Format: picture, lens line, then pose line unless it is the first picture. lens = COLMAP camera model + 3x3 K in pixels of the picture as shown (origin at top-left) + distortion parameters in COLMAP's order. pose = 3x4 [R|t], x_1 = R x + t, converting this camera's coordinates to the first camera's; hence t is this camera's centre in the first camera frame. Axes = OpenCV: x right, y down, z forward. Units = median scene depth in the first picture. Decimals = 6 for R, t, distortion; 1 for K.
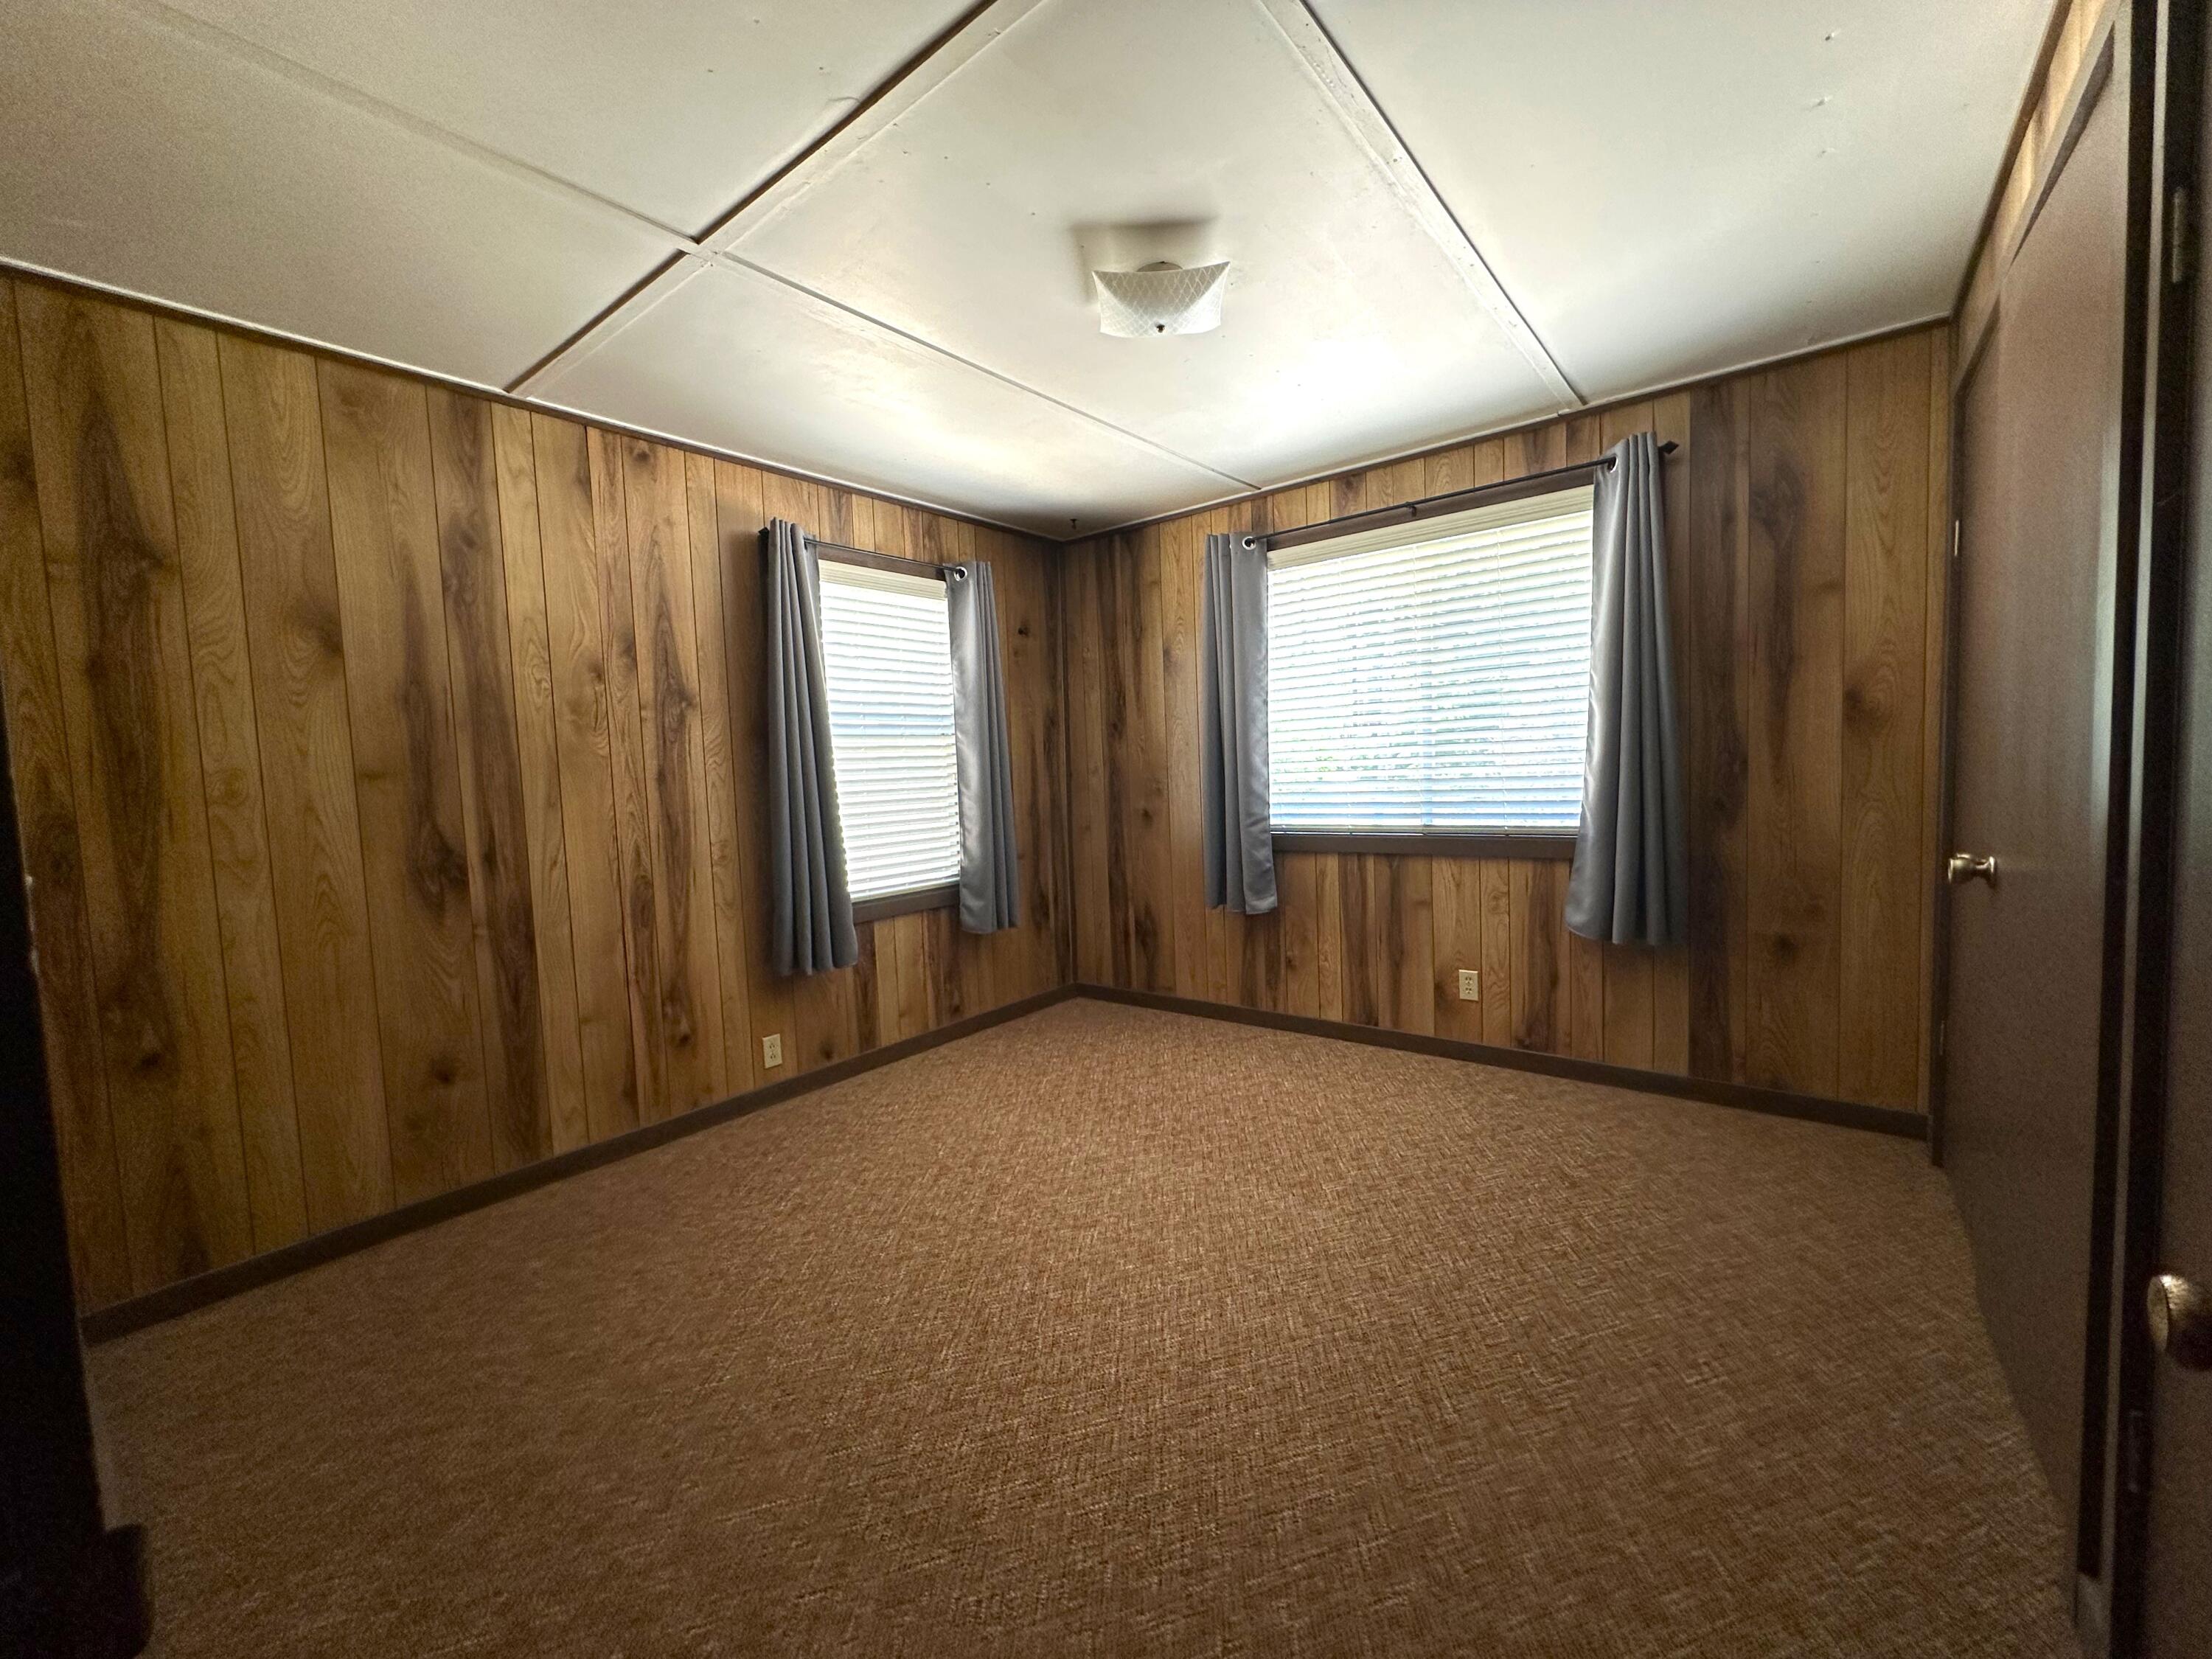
lens RADIAL K [[881.4, 0, 1104.9], [0, 881.4, 830.3], [0, 0, 1]] dist [-0.003539, 0.000231]
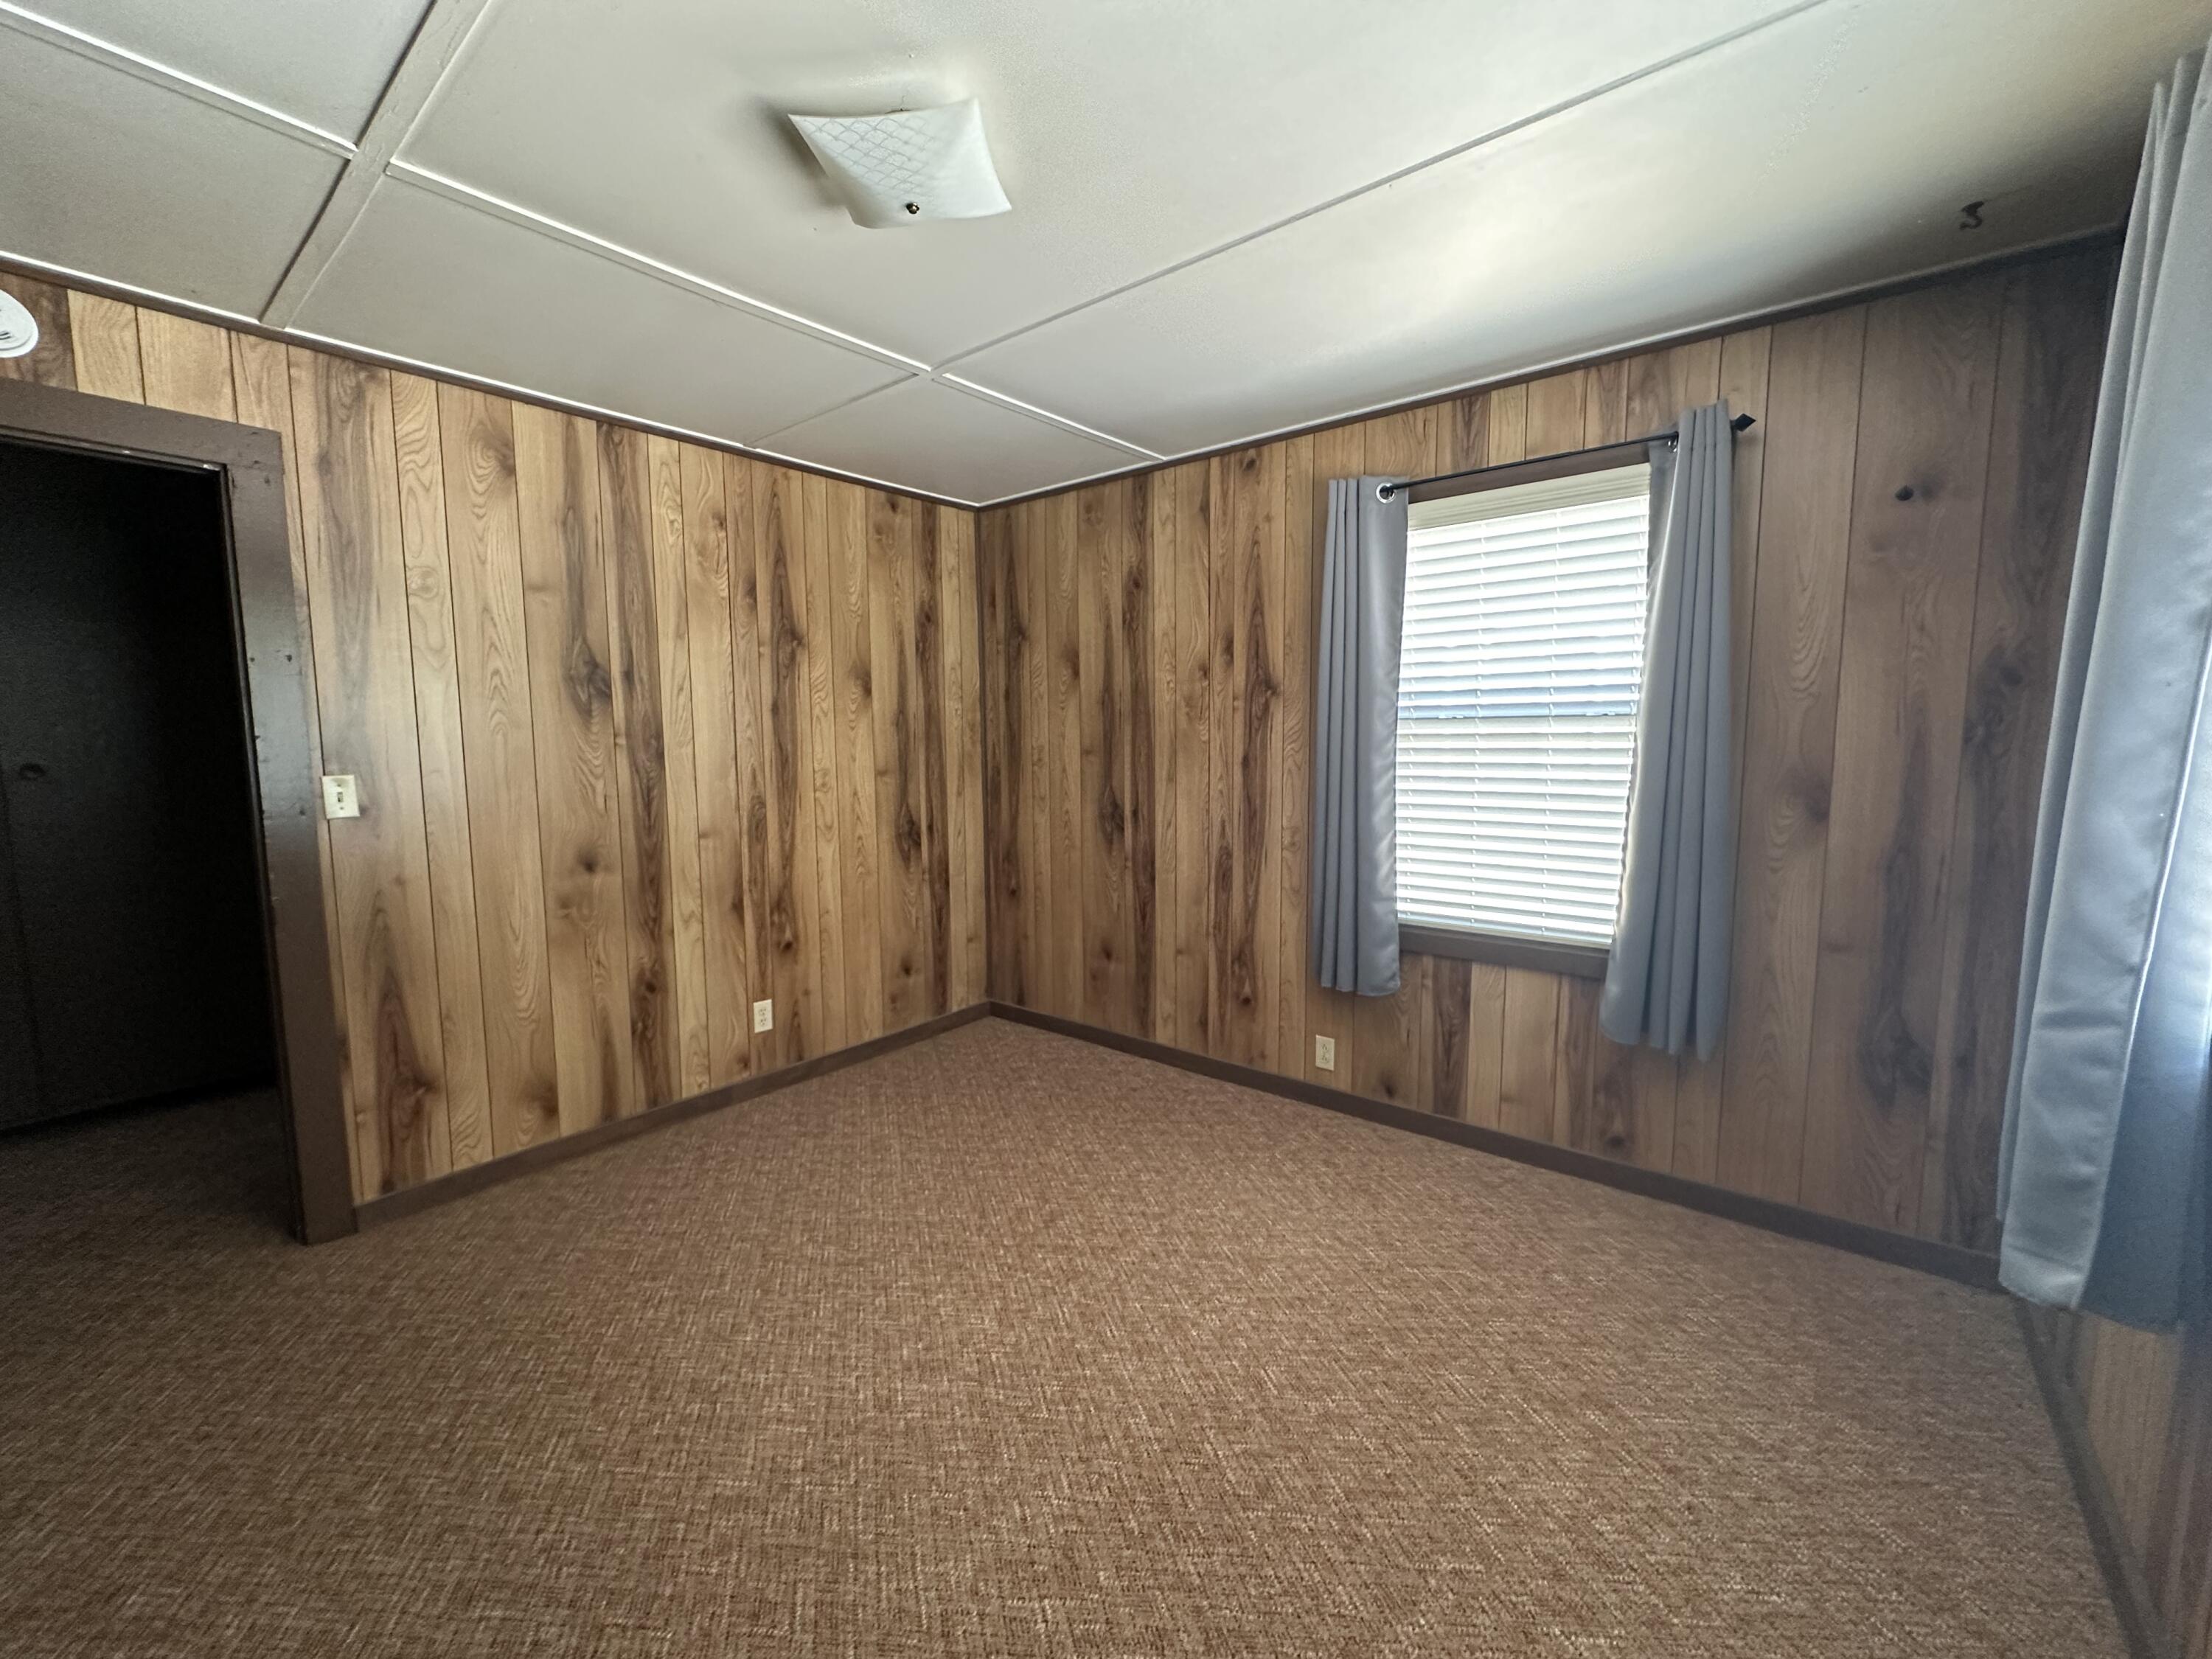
lens RADIAL K [[881.4, 0, 1104.9], [0, 881.4, 830.3], [0, 0, 1]] dist [-0.003539, 0.000231]
pose [[-0.010261, 0.145117, -0.989361, 0.568363], [-0.065137, 0.987215, 0.145478, -0.117904], [0.997824, 0.065936, -0.000677, 0.793100]]
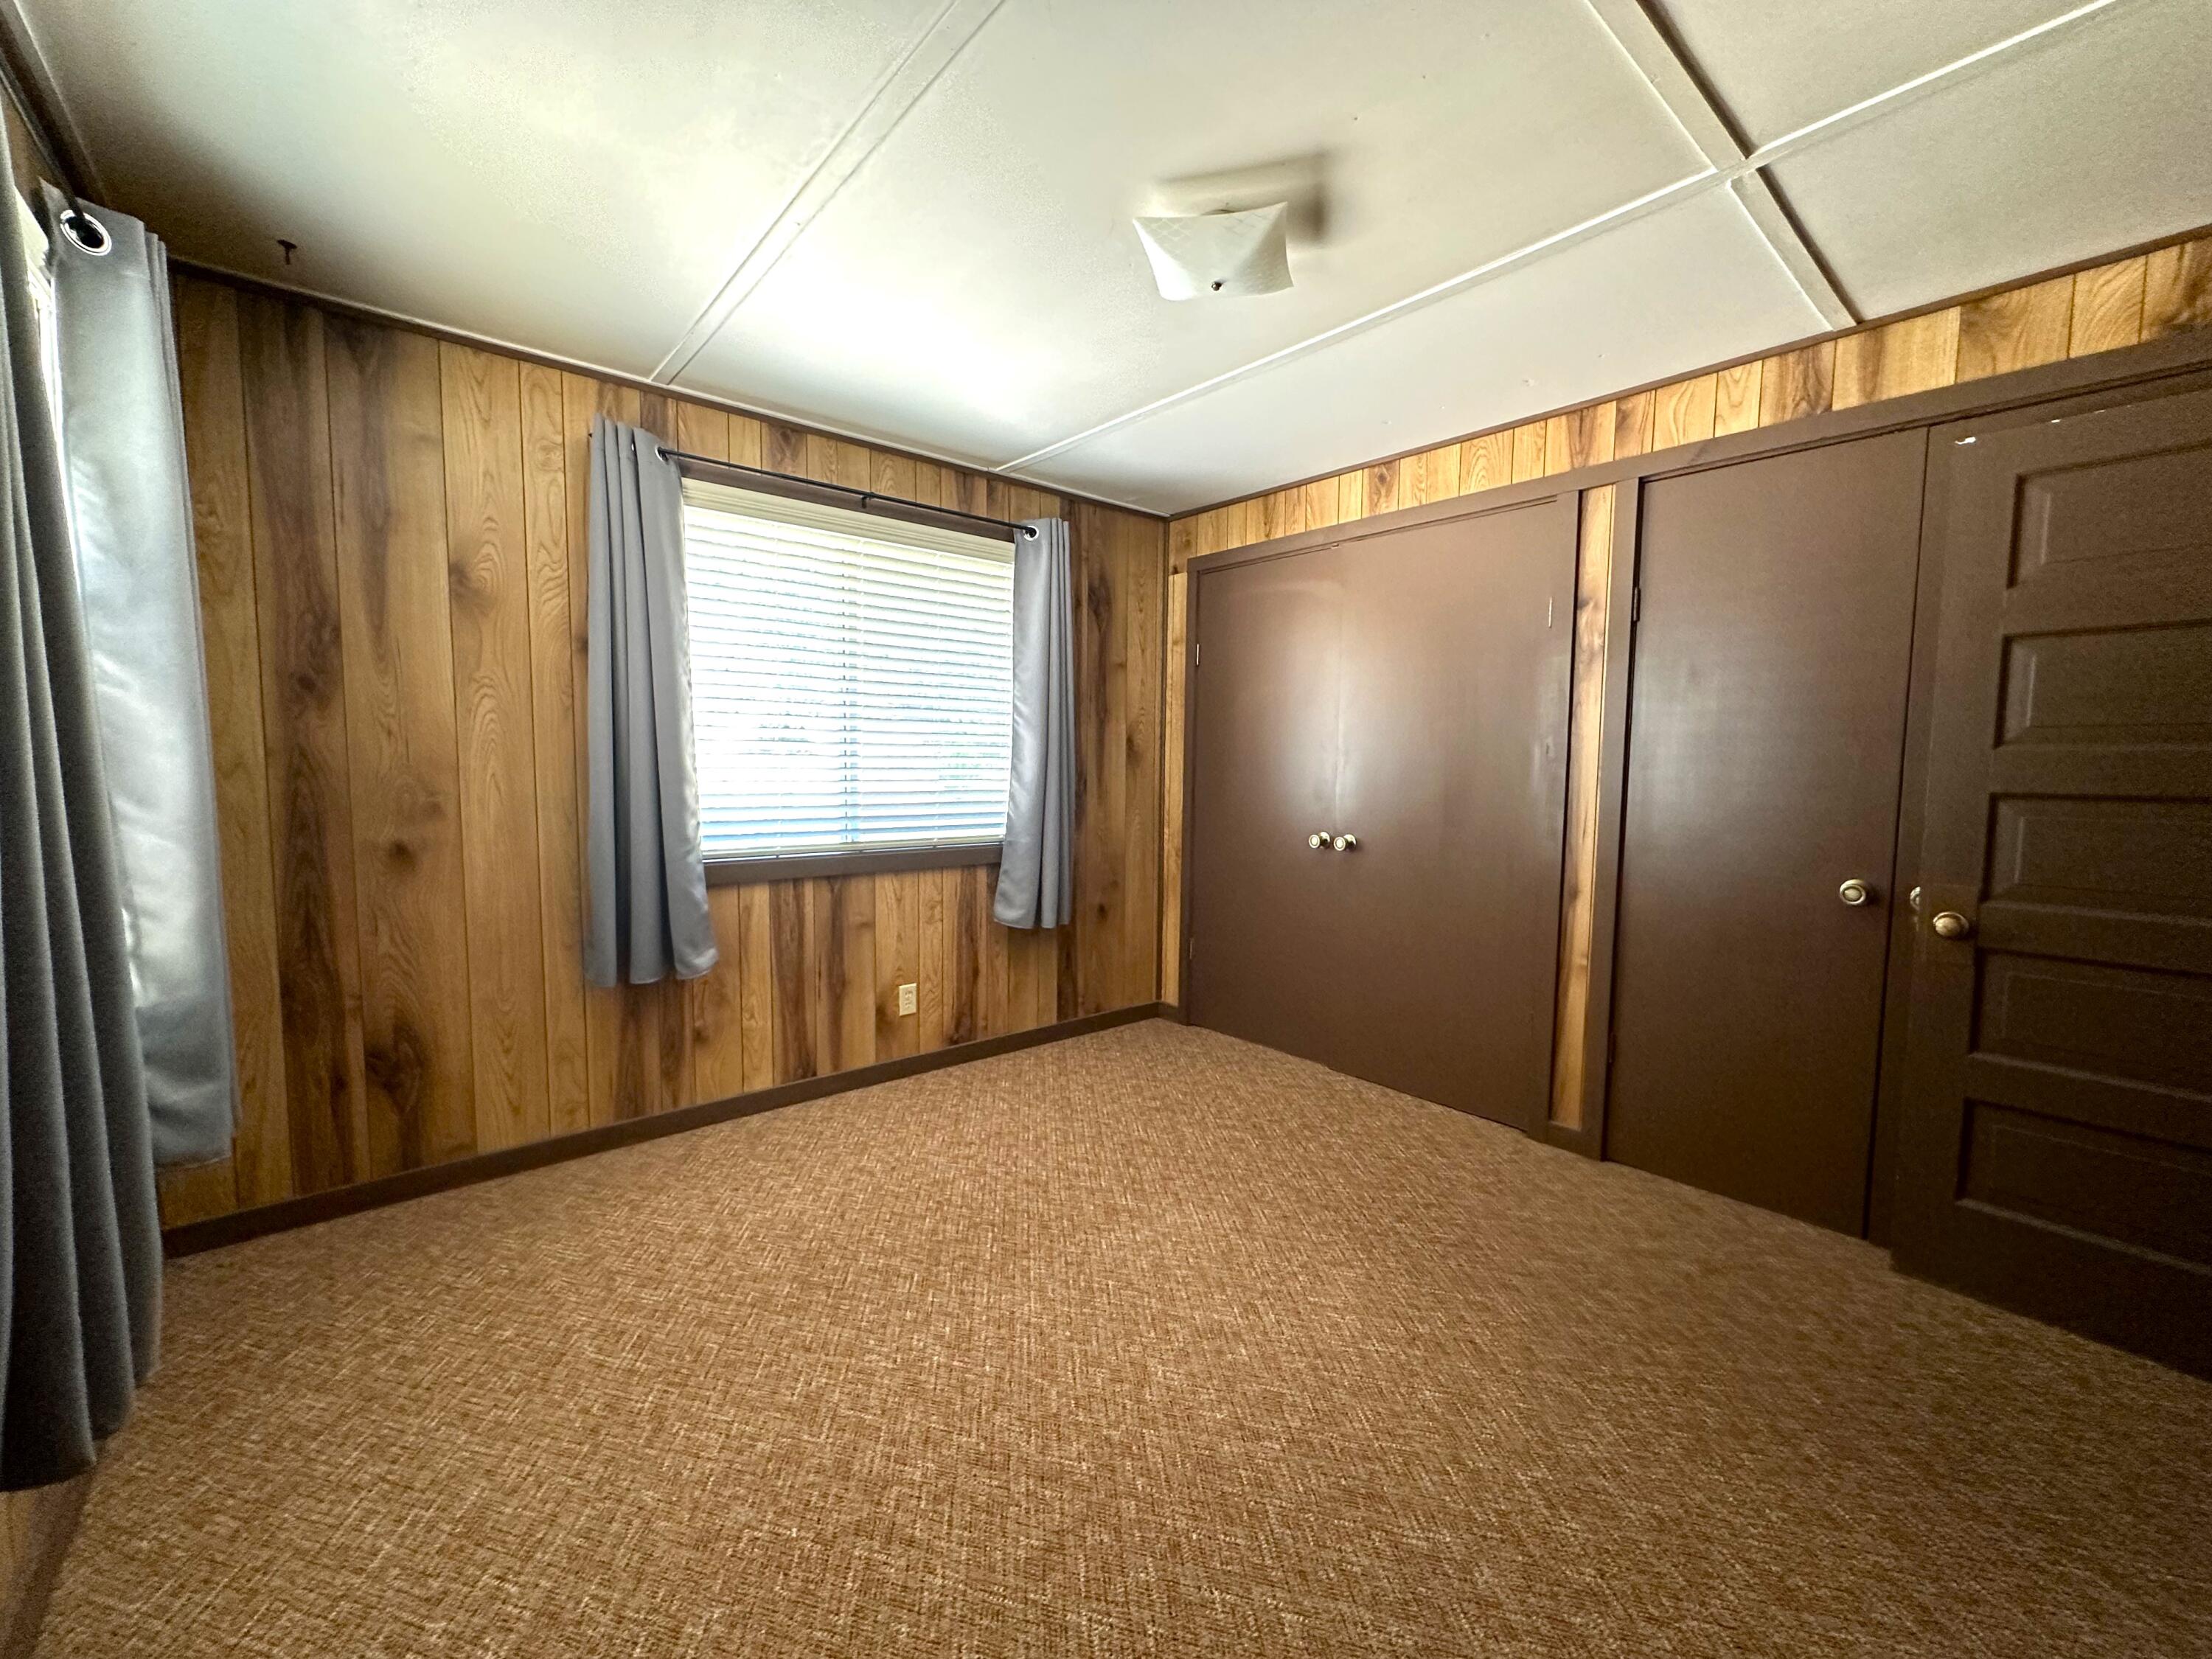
lens RADIAL K [[881.4, 0, 1104.9], [0, 881.4, 830.3], [0, 0, 1]] dist [-0.003539, 0.000231]
pose [[0.192656, -0.033835, 0.980683, -0.564858], [0.049536, 0.998466, 0.024717, -0.031386], [-0.980015, 0.043817, 0.194037, 0.639878]]
